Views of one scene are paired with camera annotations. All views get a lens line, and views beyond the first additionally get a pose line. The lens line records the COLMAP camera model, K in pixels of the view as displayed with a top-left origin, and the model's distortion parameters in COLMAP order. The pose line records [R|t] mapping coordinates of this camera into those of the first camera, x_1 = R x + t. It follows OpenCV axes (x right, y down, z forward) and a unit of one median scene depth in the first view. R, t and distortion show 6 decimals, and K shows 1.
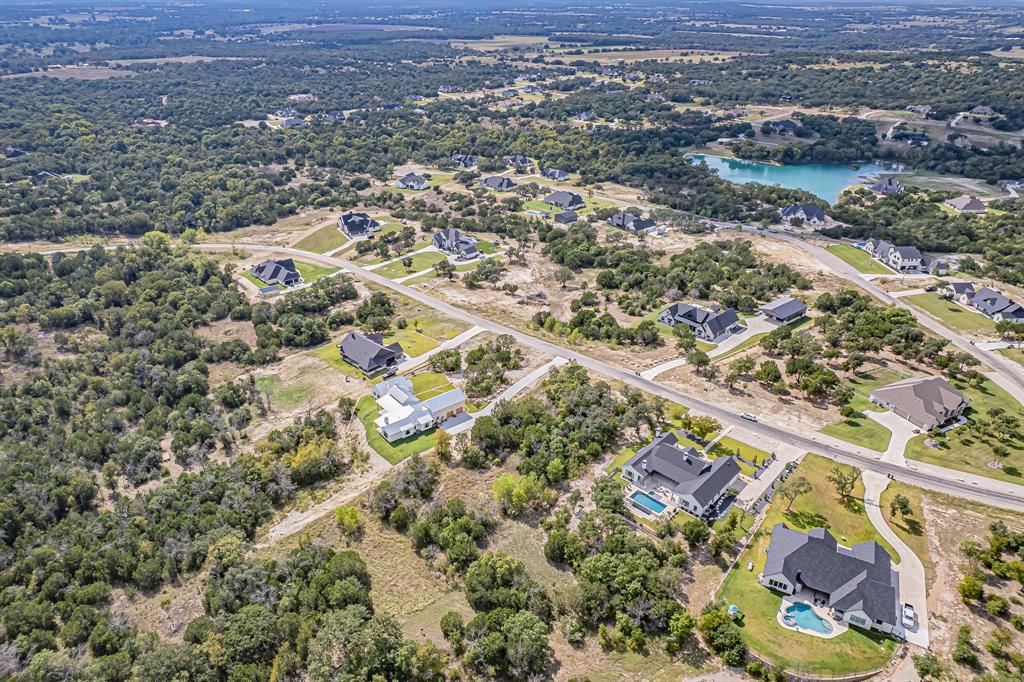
lens RADIAL K [[704.5, 0, 478.7], [0, 704.5, 339.4], [0, 0, 1]] dist [-0.089618, 0.081916]
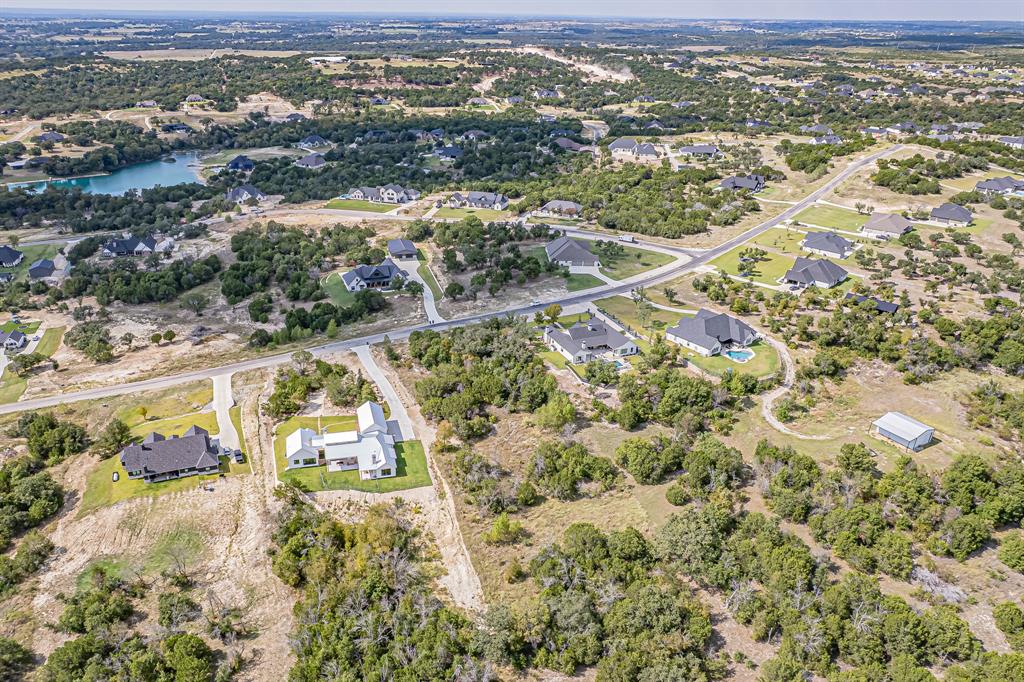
lens RADIAL K [[743.8, 0, 475.8], [0, 743.8, 370.6], [0, 0, 1]] dist [-0.098868, 0.094576]
pose [[0.395364, -0.406212, 0.823820, -0.510769], [0.407049, 0.881501, 0.239304, -0.092988], [-0.823406, 0.240723, 0.513862, 0.281246]]
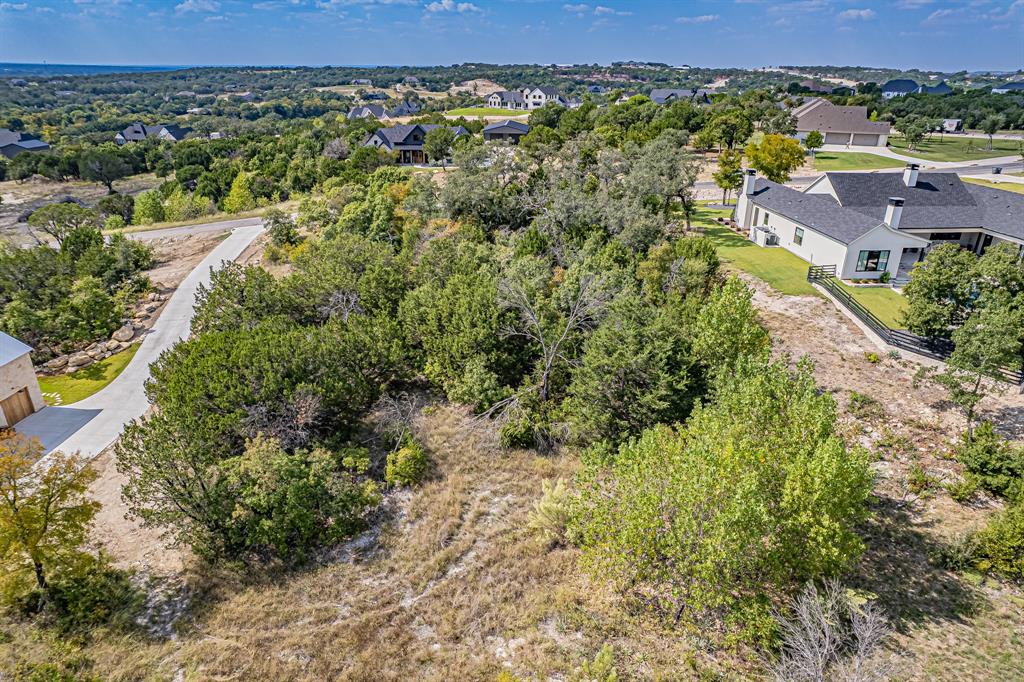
lens RADIAL K [[661.0, 0, 512.0], [0, 661.0, 341.0], [0, 0, 1]] dist [-0.083941, 0.081202]
pose [[0.644747, -0.292882, 0.706061, -0.046087], [0.347483, 0.935028, 0.070552, 0.085368], [-0.680850, 0.199856, 0.704628, 0.517283]]
